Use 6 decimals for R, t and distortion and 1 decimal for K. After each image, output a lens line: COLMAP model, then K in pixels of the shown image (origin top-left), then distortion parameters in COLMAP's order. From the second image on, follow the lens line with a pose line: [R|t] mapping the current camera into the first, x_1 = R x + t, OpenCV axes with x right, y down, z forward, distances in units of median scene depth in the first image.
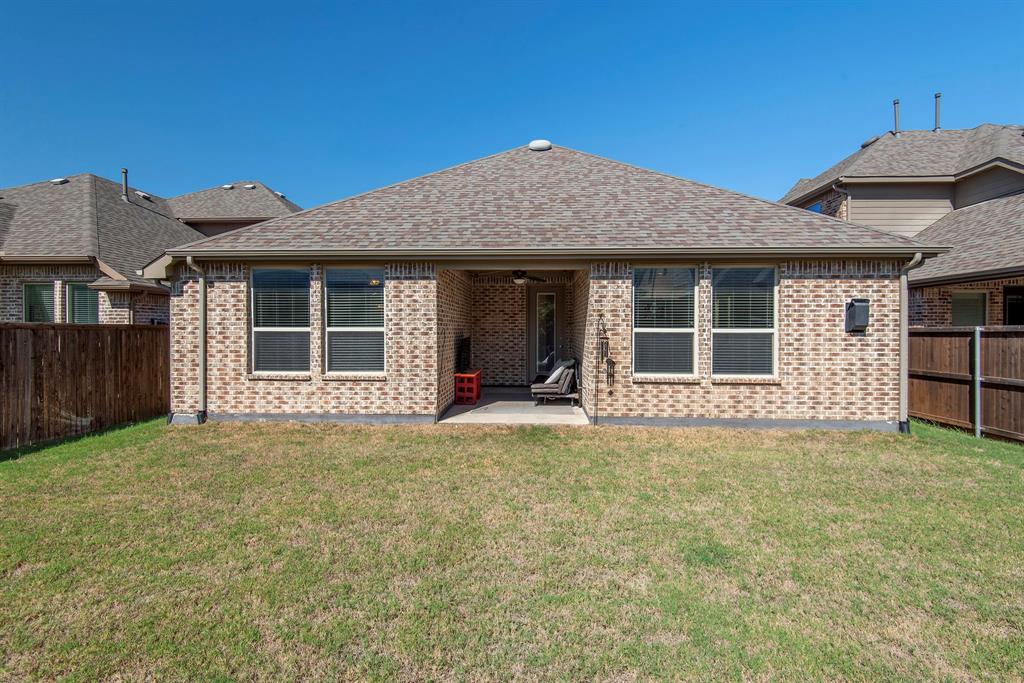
lens RADIAL K [[500.4, 0, 513.6], [0, 500.4, 325.0], [0, 0, 1]] dist [0.026439, -0.000352]
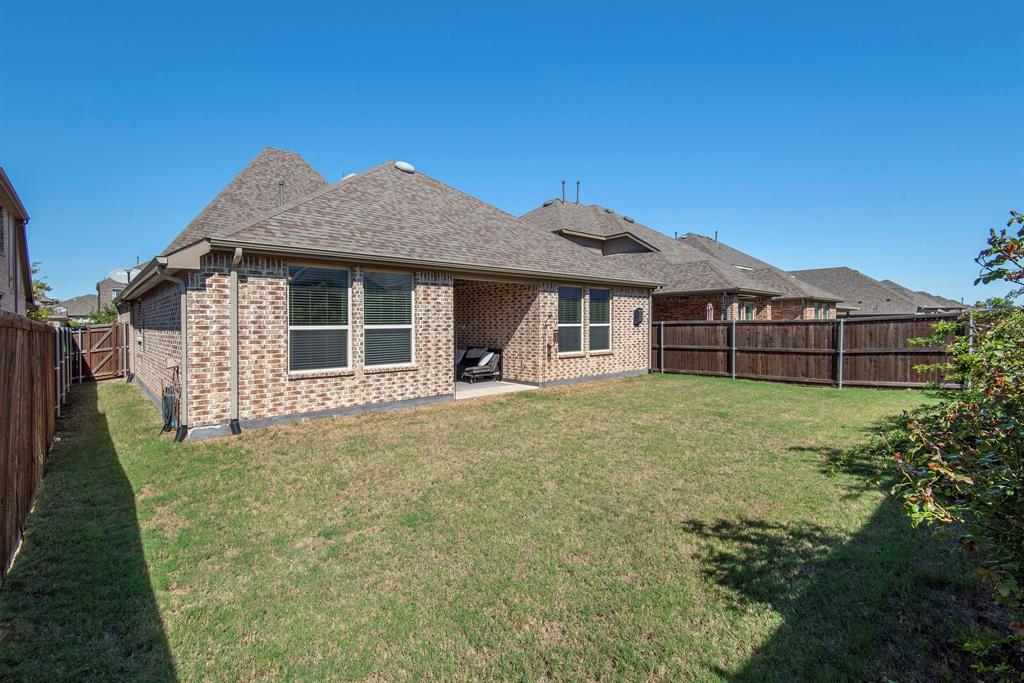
lens RADIAL K [[474.3, 0, 516.7], [0, 474.3, 331.7], [0, 0, 1]] dist [0.034674, -0.023142]
pose [[0.700918, -0.018750, 0.712996, -0.874261], [0.004766, 0.999755, 0.021606, -0.002046], [-0.713226, -0.011746, 0.700835, 0.046466]]
